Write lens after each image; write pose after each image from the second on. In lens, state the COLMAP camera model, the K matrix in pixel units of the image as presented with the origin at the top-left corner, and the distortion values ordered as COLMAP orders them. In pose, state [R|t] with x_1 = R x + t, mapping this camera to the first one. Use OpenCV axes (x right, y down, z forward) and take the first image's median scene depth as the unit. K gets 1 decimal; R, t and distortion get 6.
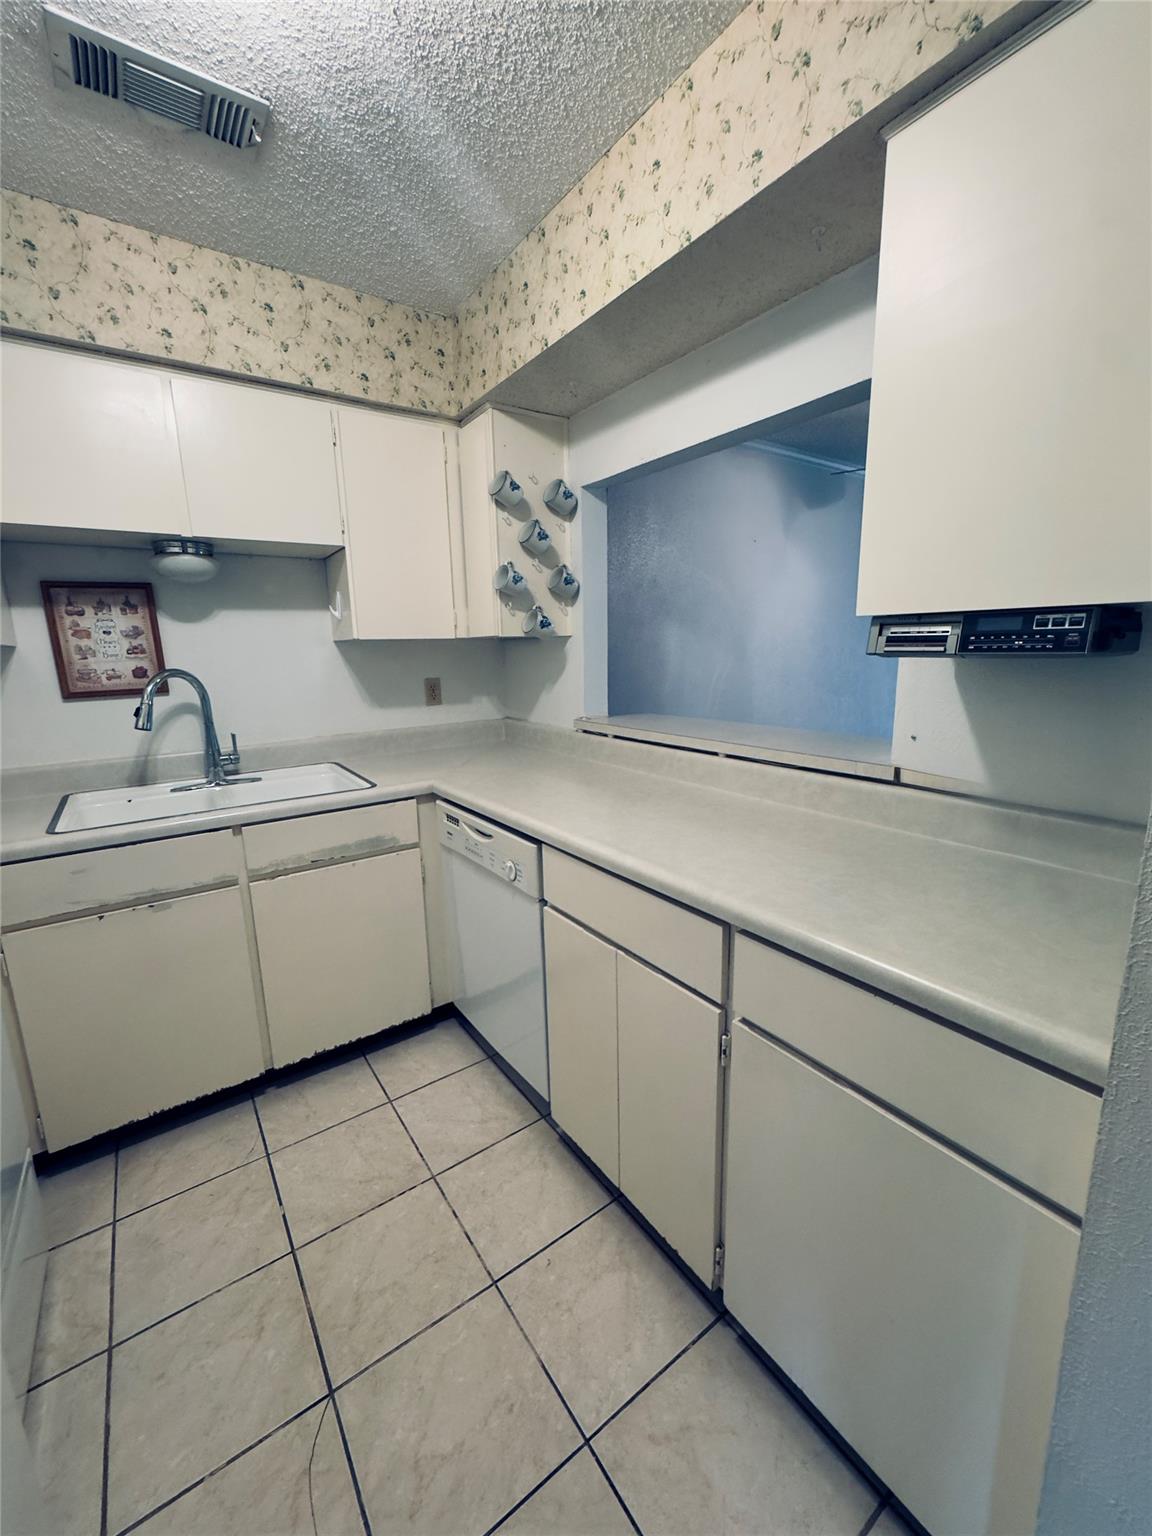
lens RADIAL K [[616.3, 0, 577.7], [0, 616.3, 768.4], [0, 0, 1]] dist [-0.005735, 0.000202]
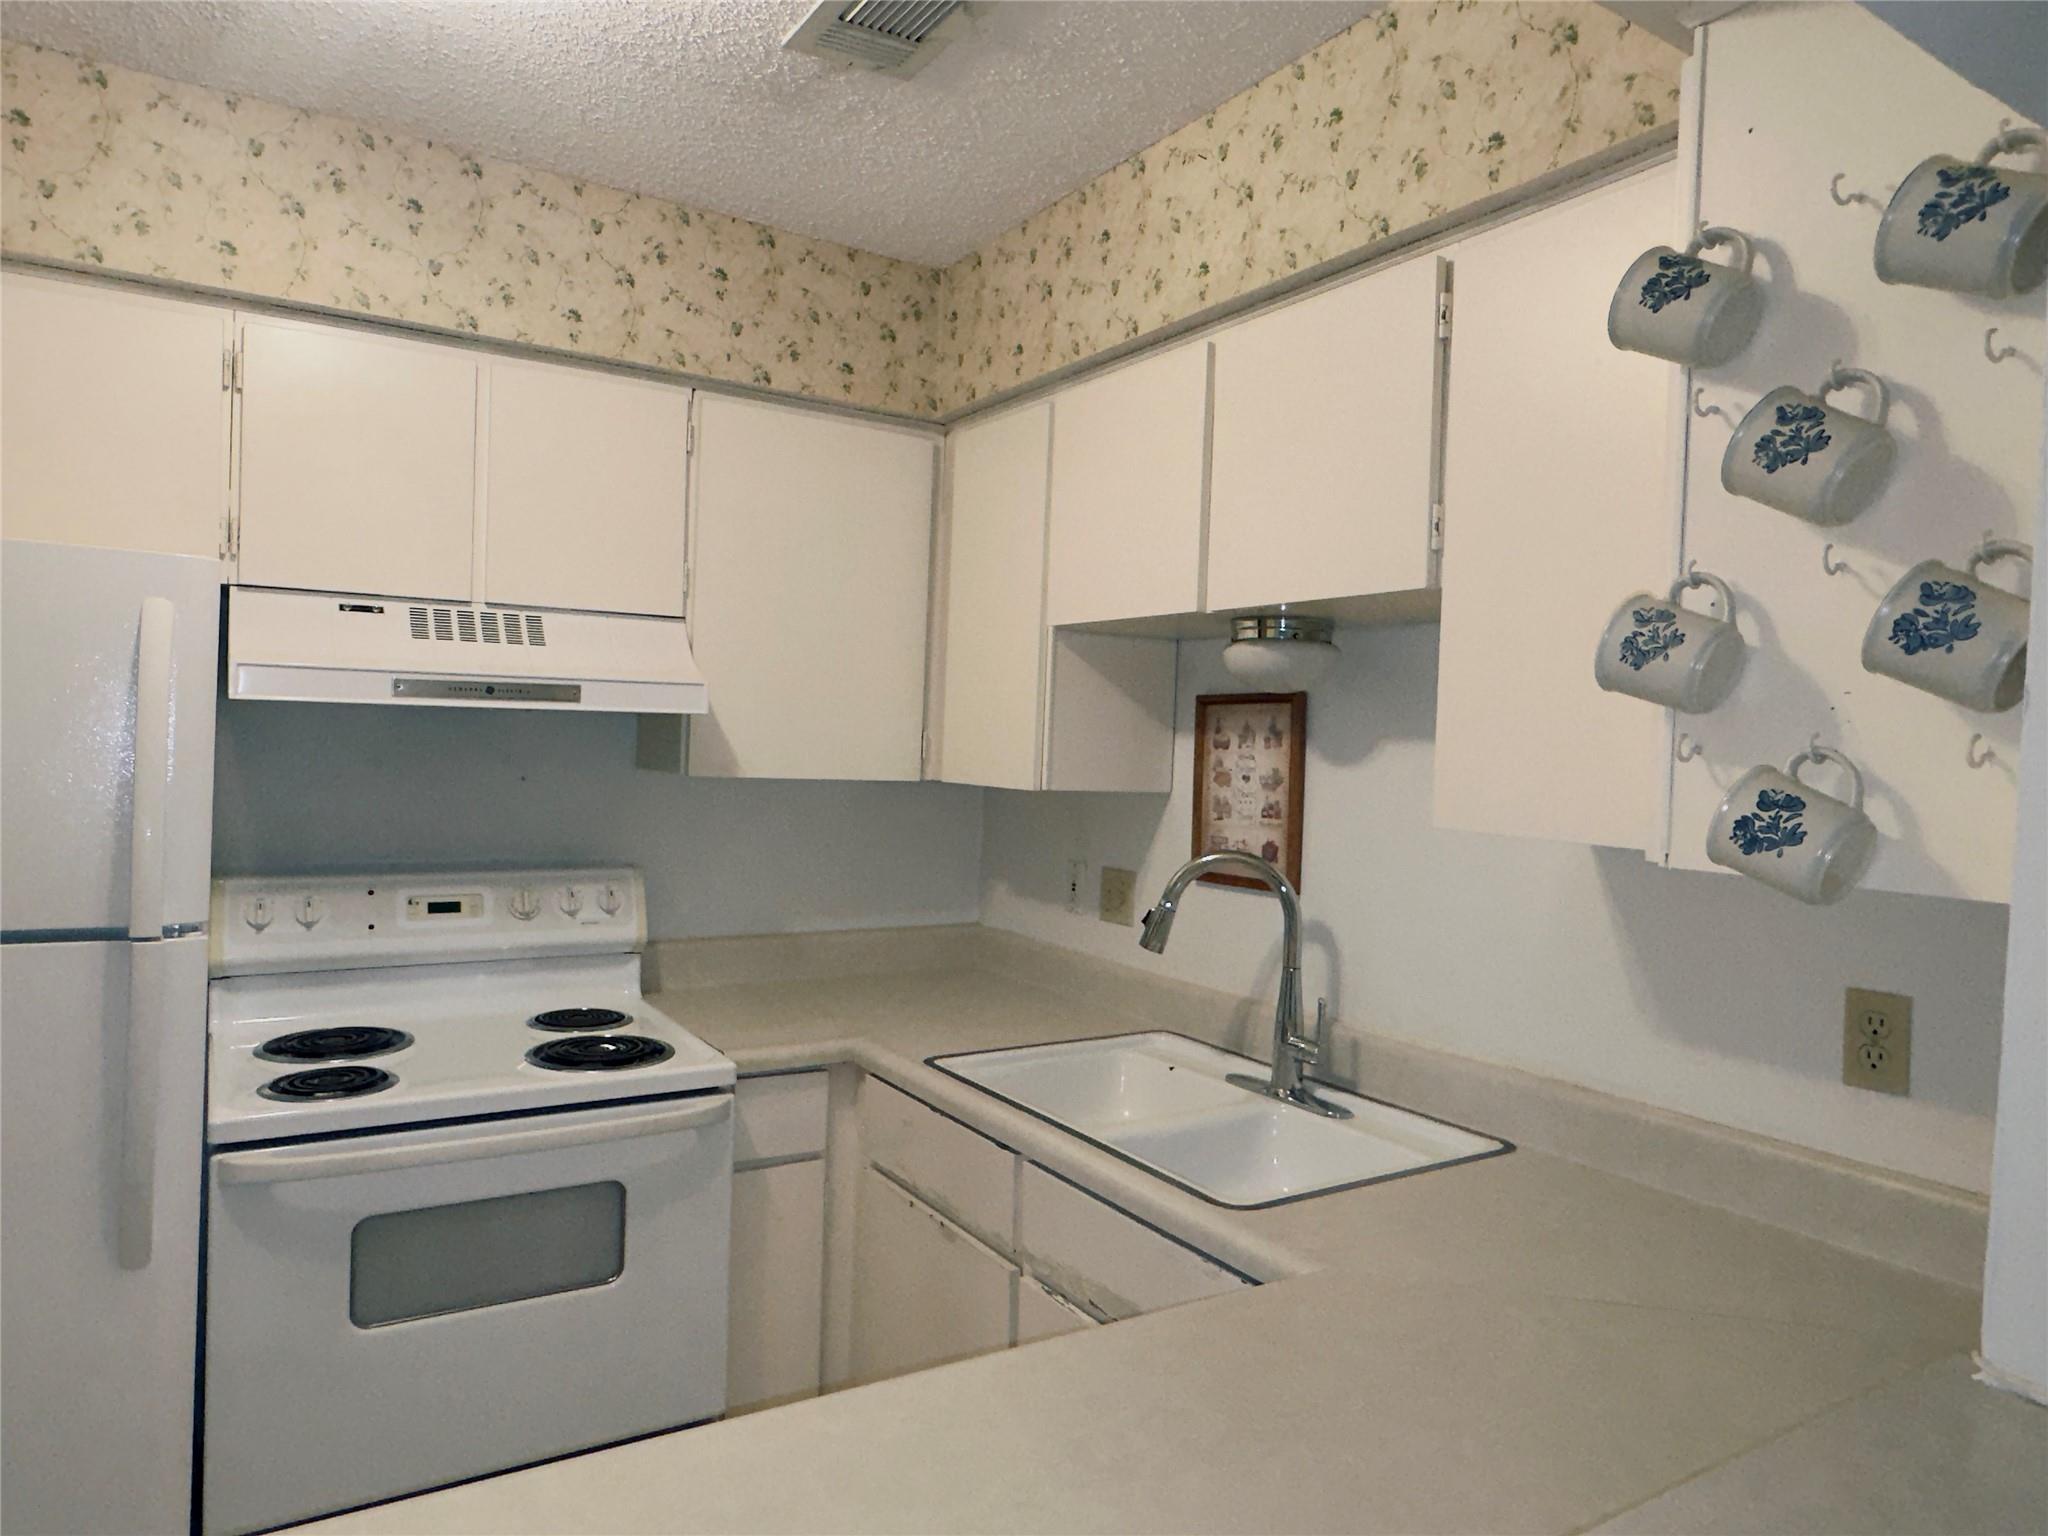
lens RADIAL K [[1307.3, 0, 1014.2], [0, 1307.3, 765.9], [0, 0, 1]] dist [-0.008533, 0.003295]
pose [[-0.060661, 0.039505, -0.997376, 0.485538], [-0.228018, 0.972247, 0.052378, -0.255578], [0.971765, 0.230597, -0.049970, 0.876464]]
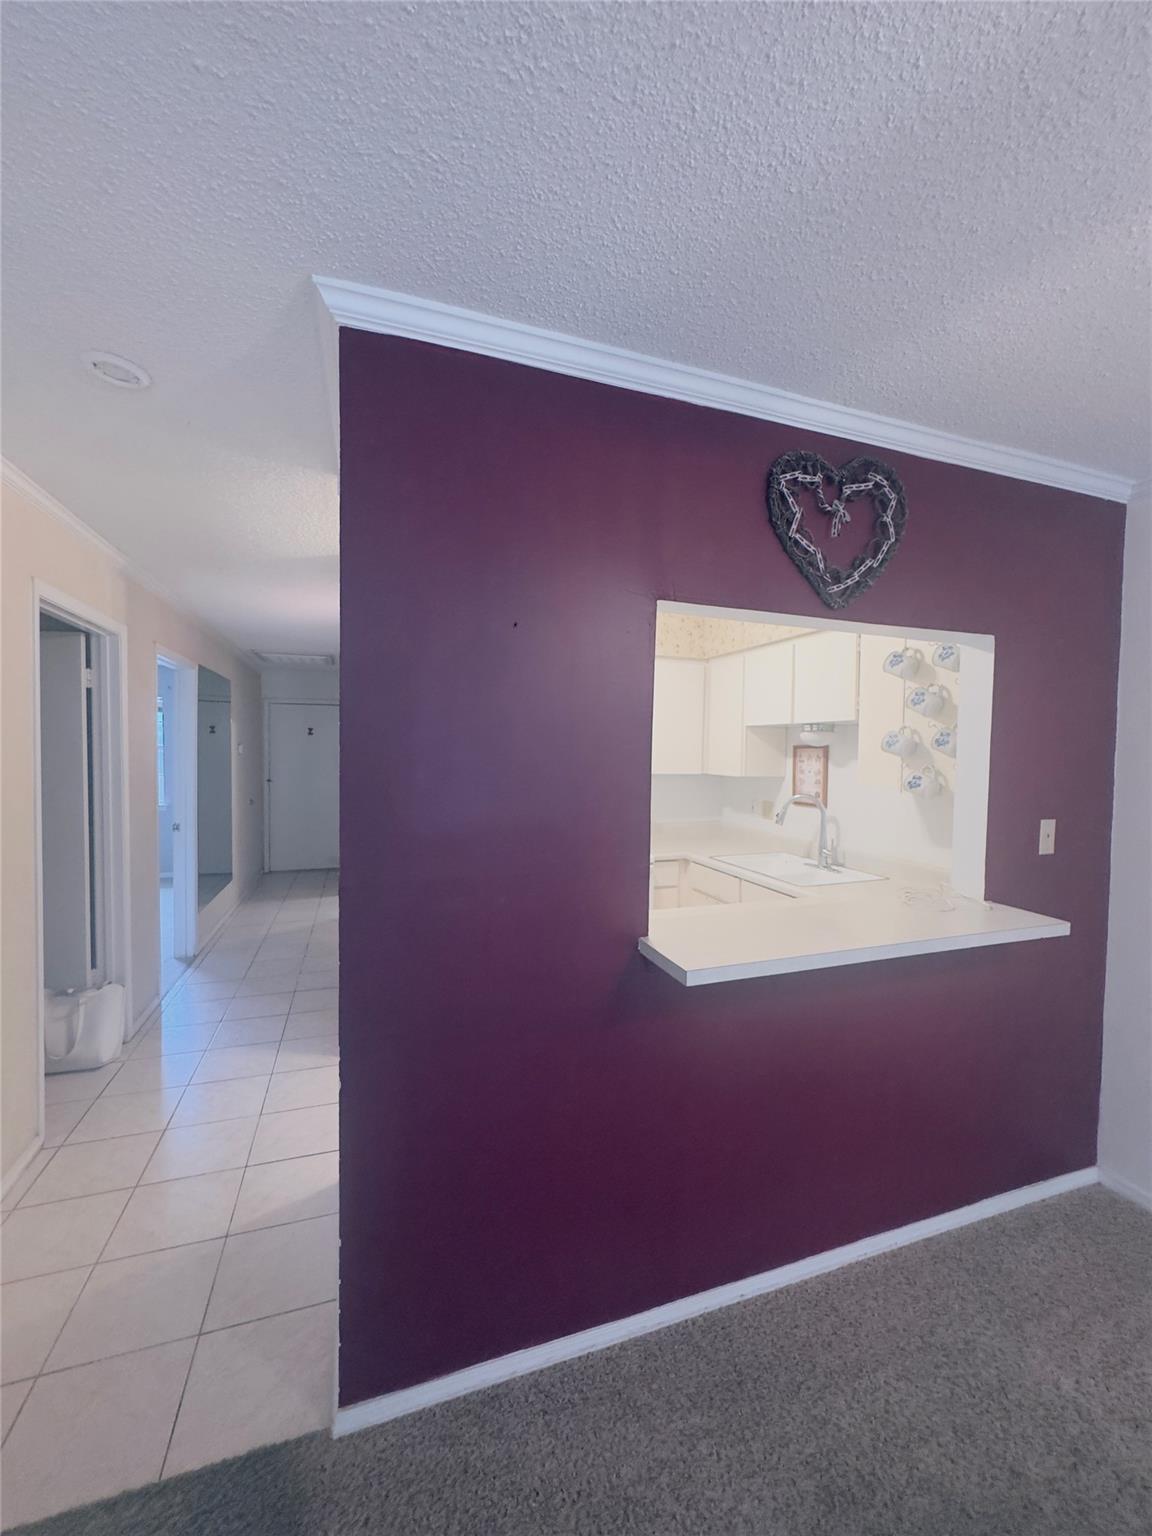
lens RADIAL K [[616.3, 0, 581.4], [0, 616.3, 771.2], [0, 0, 1]] dist [-0.005735, 0.000202]
pose [[-0.269031, 0.052695, -0.961689, 1.221397], [-0.192865, 0.975330, 0.107396, -0.299288], [0.943624, 0.214369, -0.252231, 0.849594]]
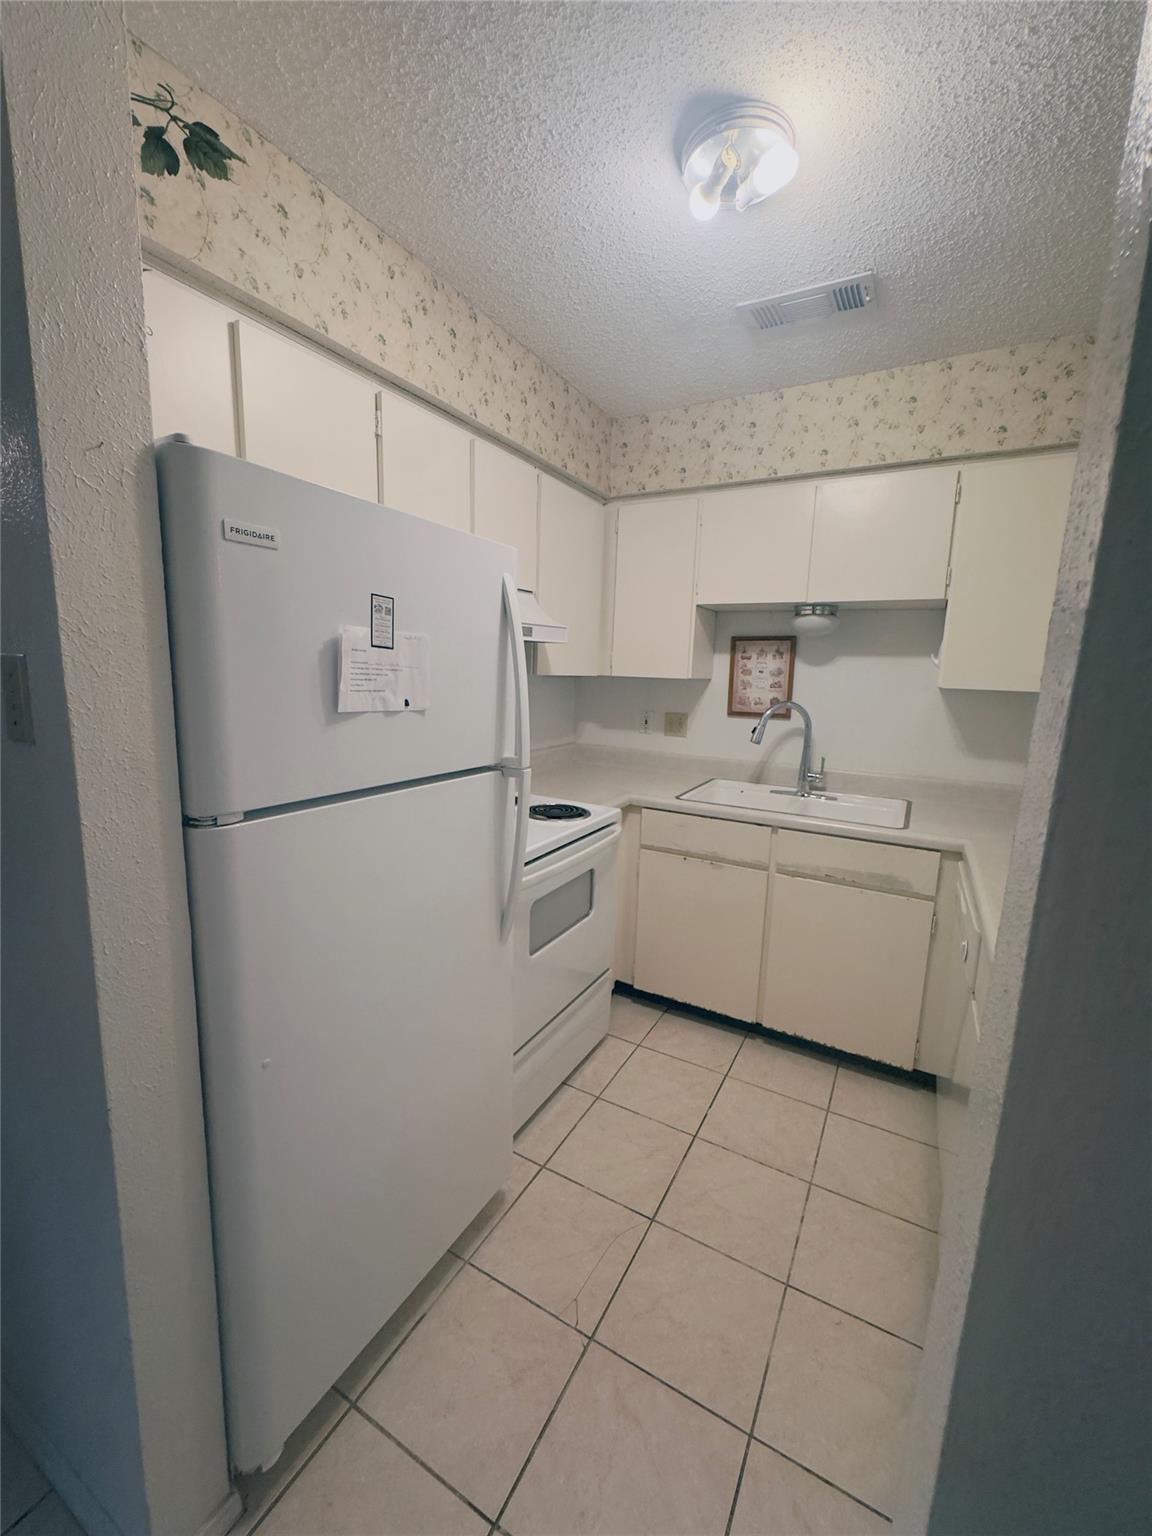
lens RADIAL K [[616.3, 0, 578.3], [0, 616.3, 767.6], [0, 0, 1]] dist [-0.005735, 0.000202]
pose [[0.426846, 0.180465, -0.886135, 0.350756], [-0.214089, 0.972197, 0.094866, -0.054352], [0.878618, 0.149218, 0.453613, 0.030568]]
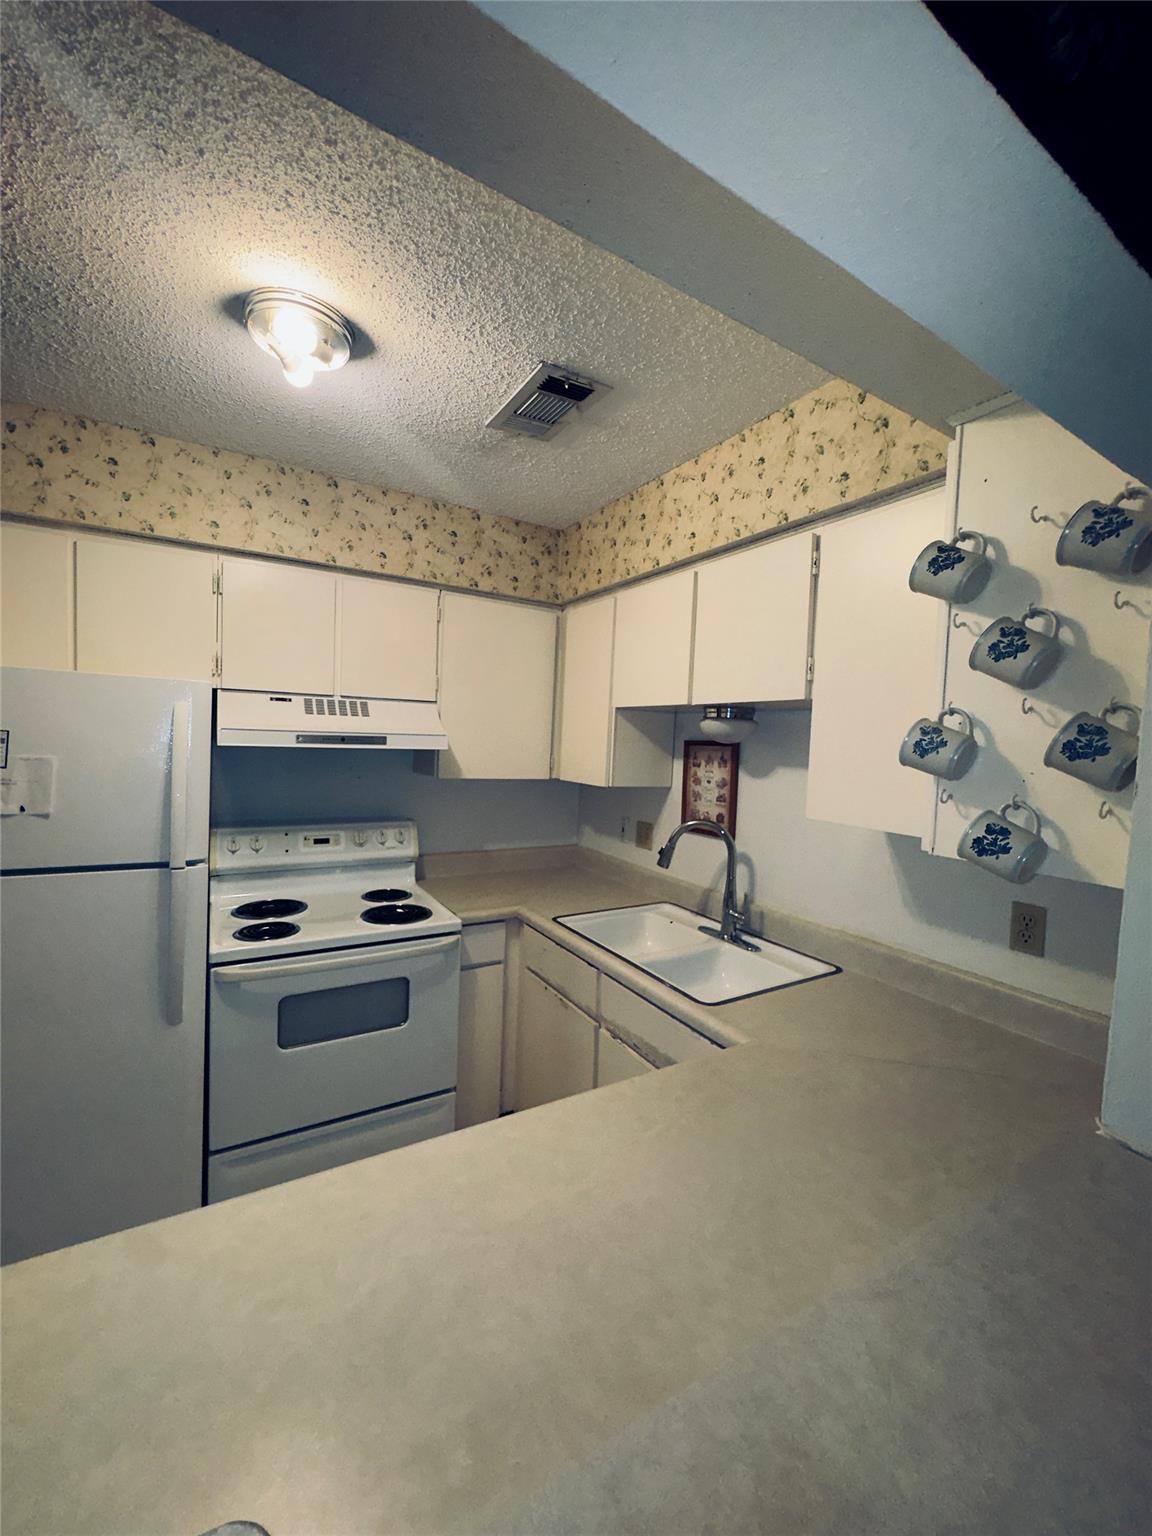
lens RADIAL K [[616.3, 0, 579.2], [0, 616.3, 768.4], [0, 0, 1]] dist [-0.005735, 0.000202]
pose [[-0.076050, 0.065594, -0.994944, 0.448574], [-0.231878, 0.969314, 0.081628, -0.295320], [0.969767, 0.236914, -0.058507, 0.849206]]
